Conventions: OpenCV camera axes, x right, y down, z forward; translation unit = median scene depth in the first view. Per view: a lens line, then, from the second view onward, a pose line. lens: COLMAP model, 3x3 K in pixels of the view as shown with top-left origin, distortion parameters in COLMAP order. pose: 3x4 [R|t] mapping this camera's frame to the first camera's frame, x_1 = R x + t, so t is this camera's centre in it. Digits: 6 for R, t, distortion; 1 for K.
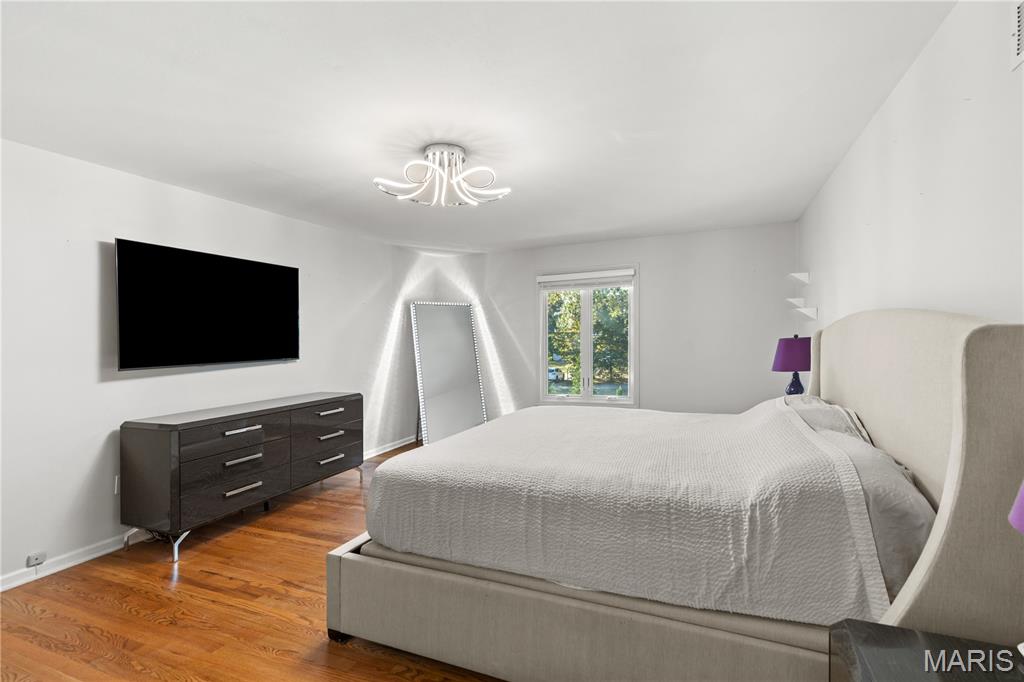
lens RADIAL K [[469.2, 0, 510.9], [0, 469.2, 342.4], [0, 0, 1]] dist [0.009184, -0.001093]
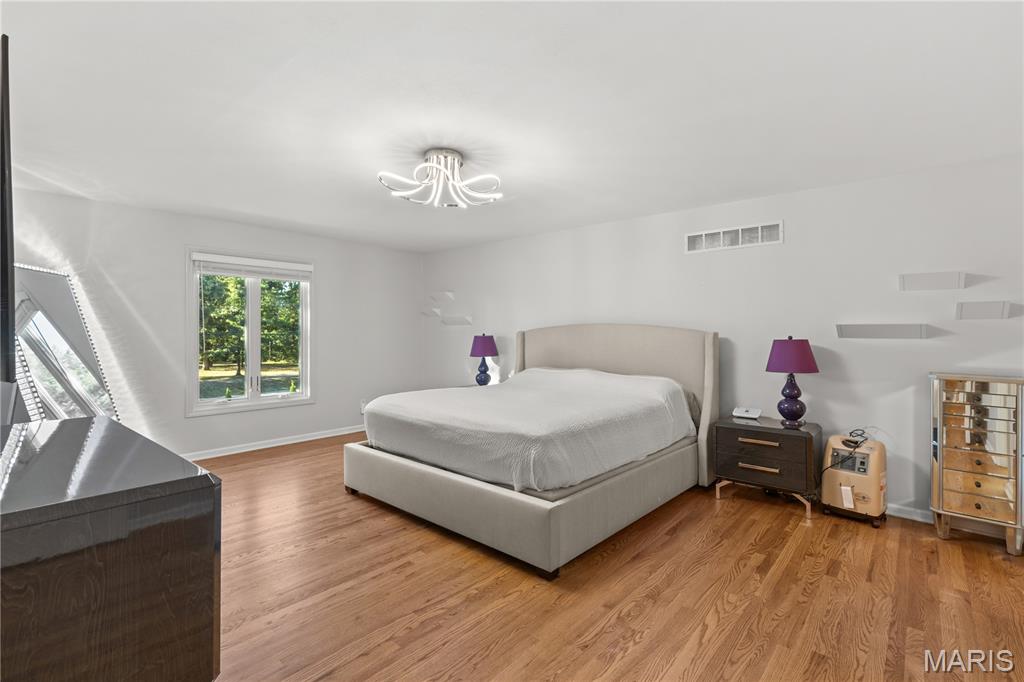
lens RADIAL K [[469.2, 0, 507.7], [0, 469.2, 340.6], [0, 0, 1]] dist [0.009184, -0.001093]
pose [[0.330738, 0.011016, 0.943658, -0.855472], [-0.001359, 0.999936, -0.011197, 0.026297], [-0.943721, 0.002421, 0.330732, 0.401784]]
